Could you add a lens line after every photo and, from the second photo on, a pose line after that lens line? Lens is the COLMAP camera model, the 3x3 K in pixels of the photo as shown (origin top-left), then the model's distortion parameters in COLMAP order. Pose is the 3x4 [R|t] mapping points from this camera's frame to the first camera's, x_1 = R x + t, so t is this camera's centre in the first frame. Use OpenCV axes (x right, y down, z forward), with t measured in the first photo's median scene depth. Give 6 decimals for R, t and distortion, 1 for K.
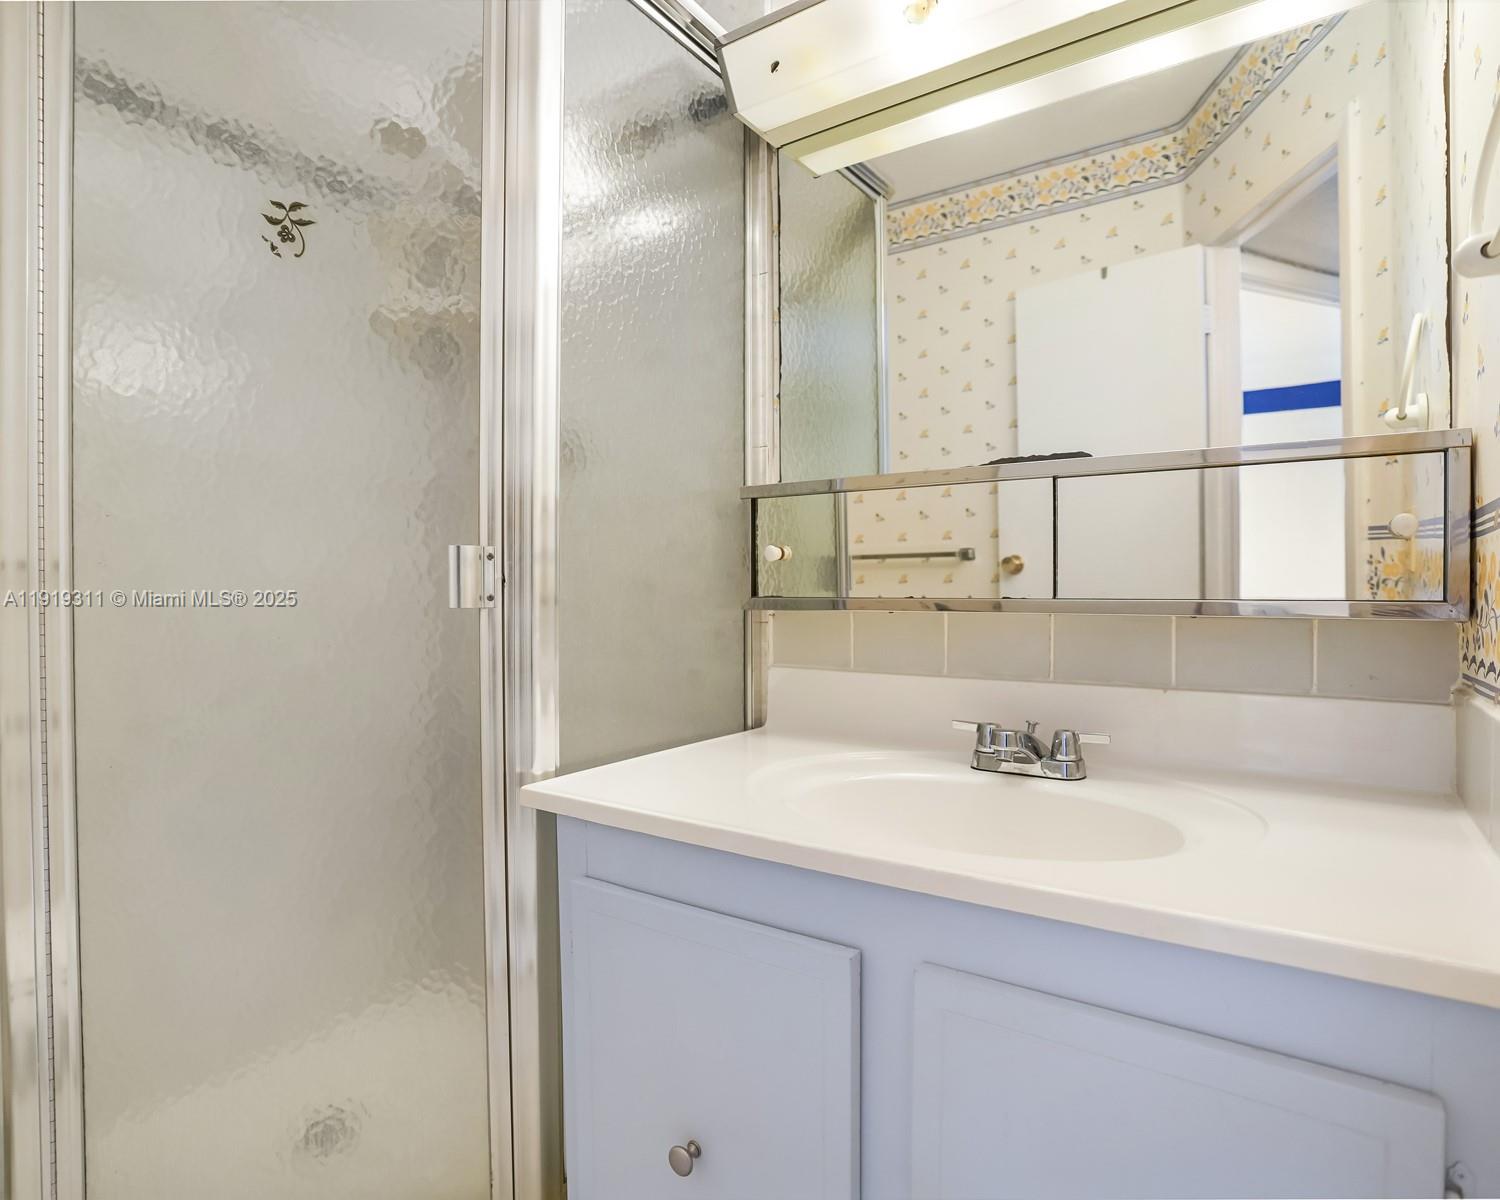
lens RADIAL K [[846.4, 0, 750.0], [0, 846.4, 600.0], [0, 0, 1]] dist [-0.072512, 0.030171]
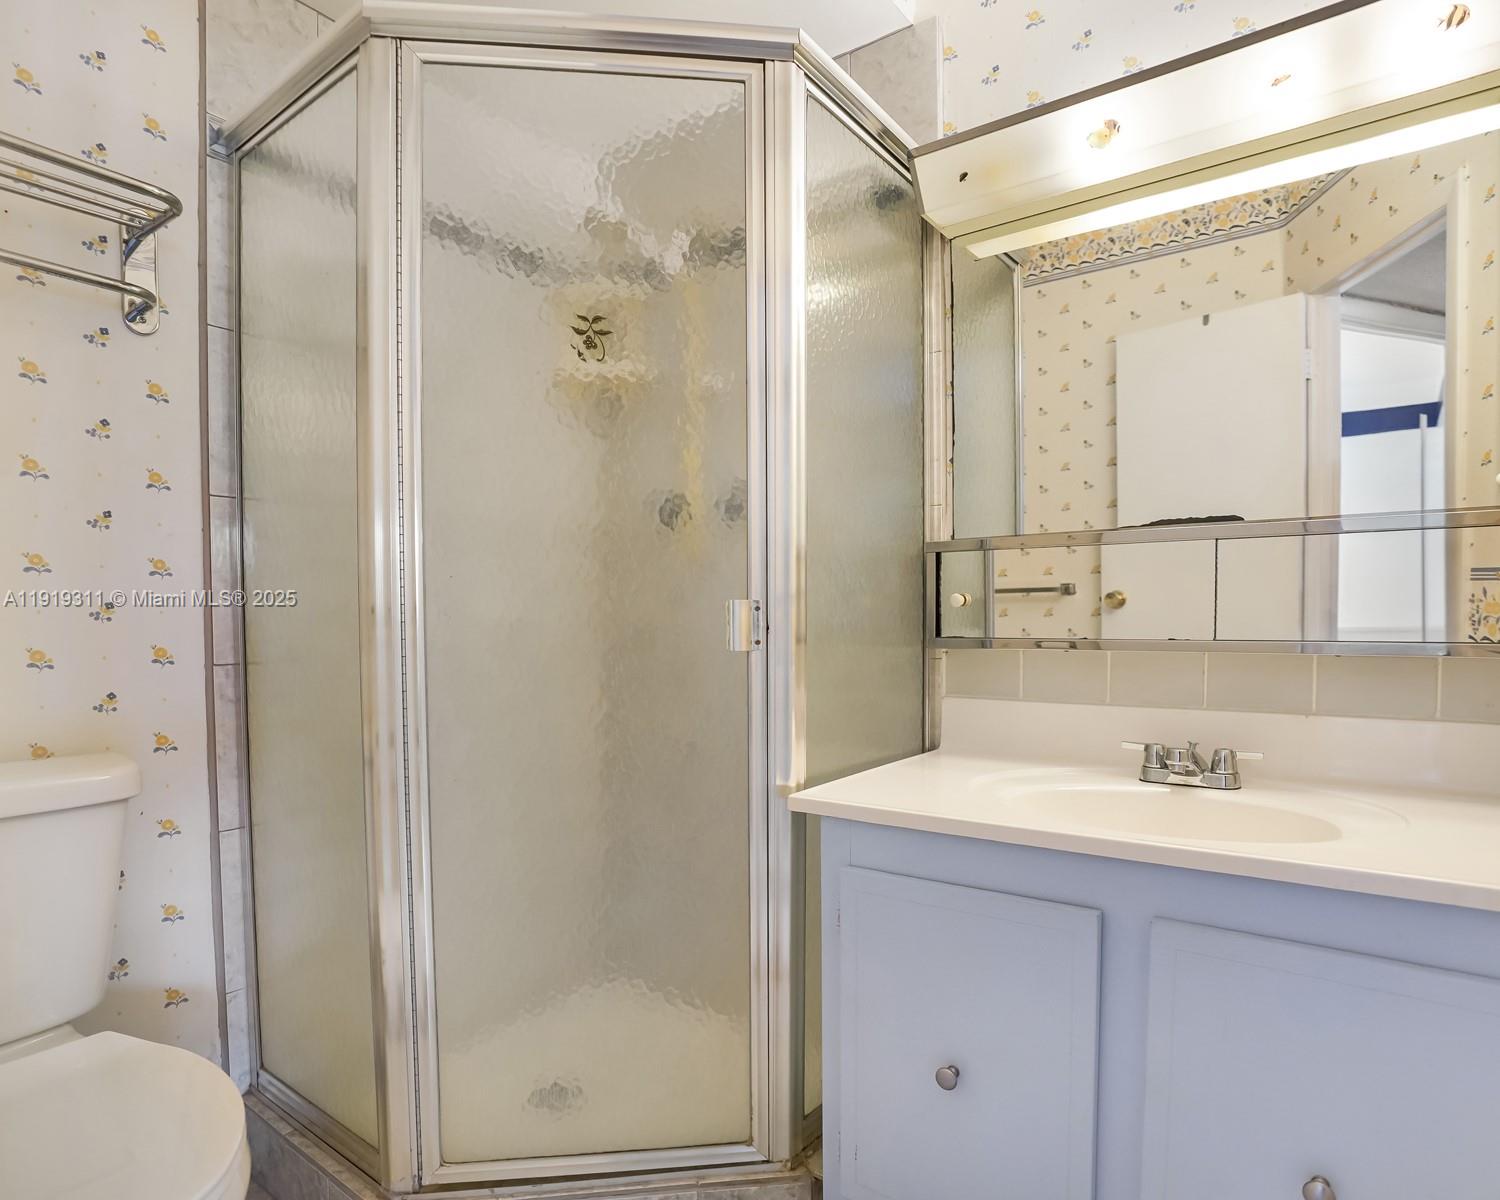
lens RADIAL K [[891.6, 0, 752.1], [0, 891.6, 650.5], [0, 0, 1]] dist [-0.066937, 0.028450]
pose [[0.999579, -0.004451, -0.028685, -0.218238], [0.005192, 0.999653, 0.025822, -0.018297], [0.028560, -0.025960, 0.999255, -0.228755]]
